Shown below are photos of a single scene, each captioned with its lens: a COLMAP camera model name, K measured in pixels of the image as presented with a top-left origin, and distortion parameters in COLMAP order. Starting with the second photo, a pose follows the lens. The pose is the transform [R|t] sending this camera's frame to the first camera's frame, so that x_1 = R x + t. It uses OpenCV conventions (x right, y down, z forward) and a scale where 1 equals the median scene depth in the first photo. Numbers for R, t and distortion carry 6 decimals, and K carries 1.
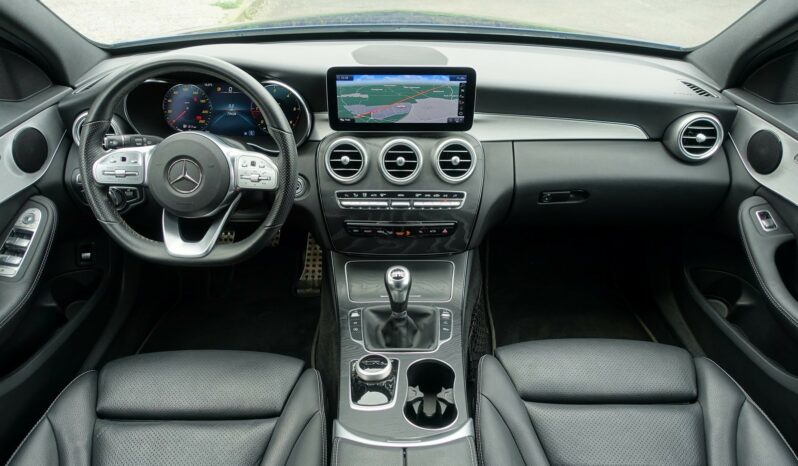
lens RADIAL K [[543.4, 0, 399.0], [0, 543.4, 233.0], [0, 0, 1]] dist [-0.001667, 0.001793]
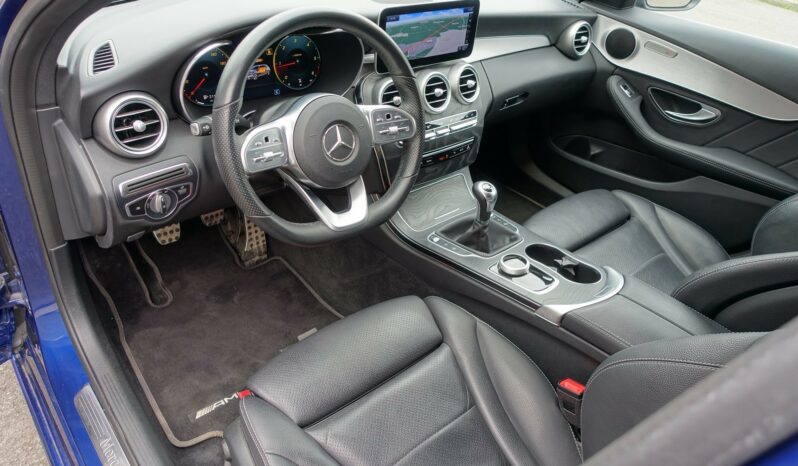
lens RADIAL K [[543.4, 0, 399.0], [0, 543.4, 233.0], [0, 0, 1]] dist [-0.001667, 0.001793]
pose [[0.760517, -0.317158, 0.566590, -0.755533], [0.241629, 0.948160, 0.206416, -0.106956], [-0.602685, -0.020078, 0.797727, 0.166087]]
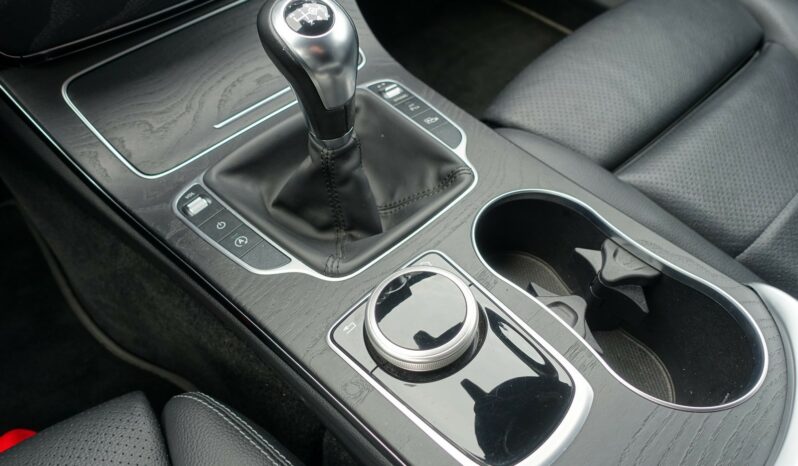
lens RADIAL K [[543.4, 0, 399.0], [0, 543.4, 233.0], [0, 0, 1]] dist [-0.001667, 0.001793]
pose [[0.744635, -0.537691, 0.395483, -0.131833], [0.335917, 0.813891, 0.474069, 0.042971], [-0.576783, -0.220159, 0.786671, 0.645398]]
